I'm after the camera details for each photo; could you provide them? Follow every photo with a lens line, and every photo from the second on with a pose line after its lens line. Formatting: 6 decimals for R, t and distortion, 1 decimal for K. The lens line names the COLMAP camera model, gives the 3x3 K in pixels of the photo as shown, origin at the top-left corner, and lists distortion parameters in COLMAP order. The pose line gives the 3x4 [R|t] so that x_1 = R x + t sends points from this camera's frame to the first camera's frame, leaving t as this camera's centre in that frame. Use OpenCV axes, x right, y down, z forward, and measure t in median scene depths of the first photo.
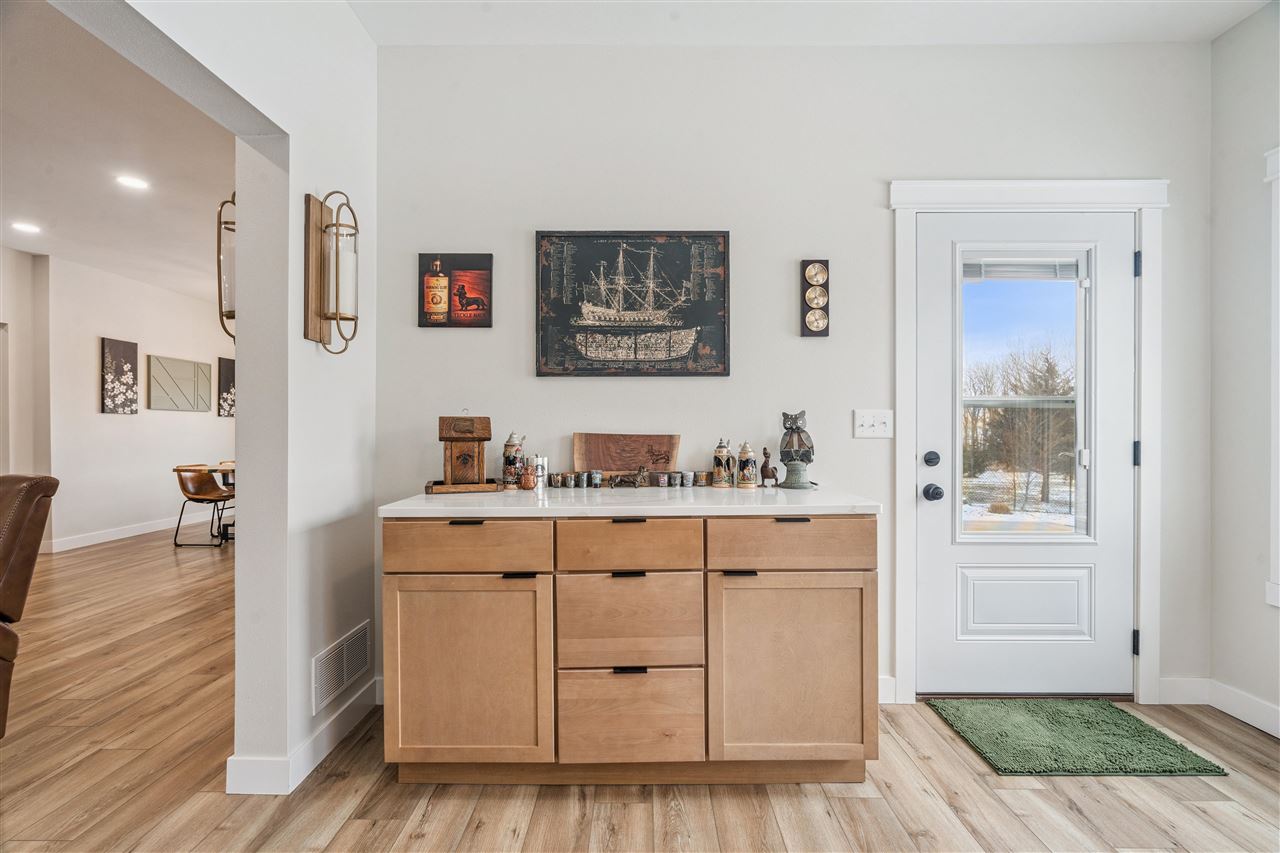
lens RADIAL K [[580.4, 0, 635.0], [0, 580.4, 429.3], [0, 0, 1]] dist [-0.009436, 0.003113]
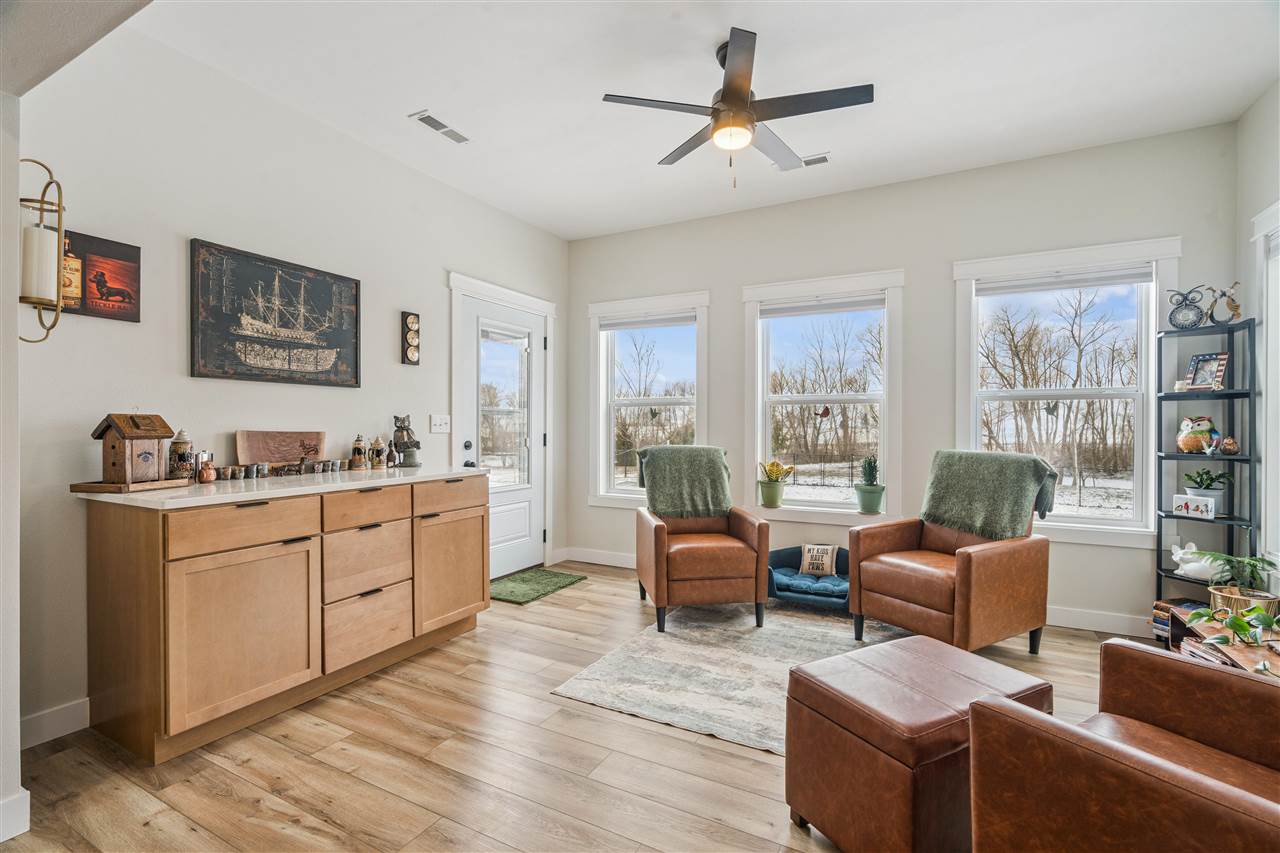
lens RADIAL K [[580.4, 0, 642.5], [0, 580.4, 432.1], [0, 0, 1]] dist [-0.009436, 0.003113]
pose [[0.460530, -0.005581, 0.887627, -0.739013], [-0.002762, 0.999966, 0.007720, -0.001341], [-0.887640, -0.006006, 0.460499, -0.207127]]
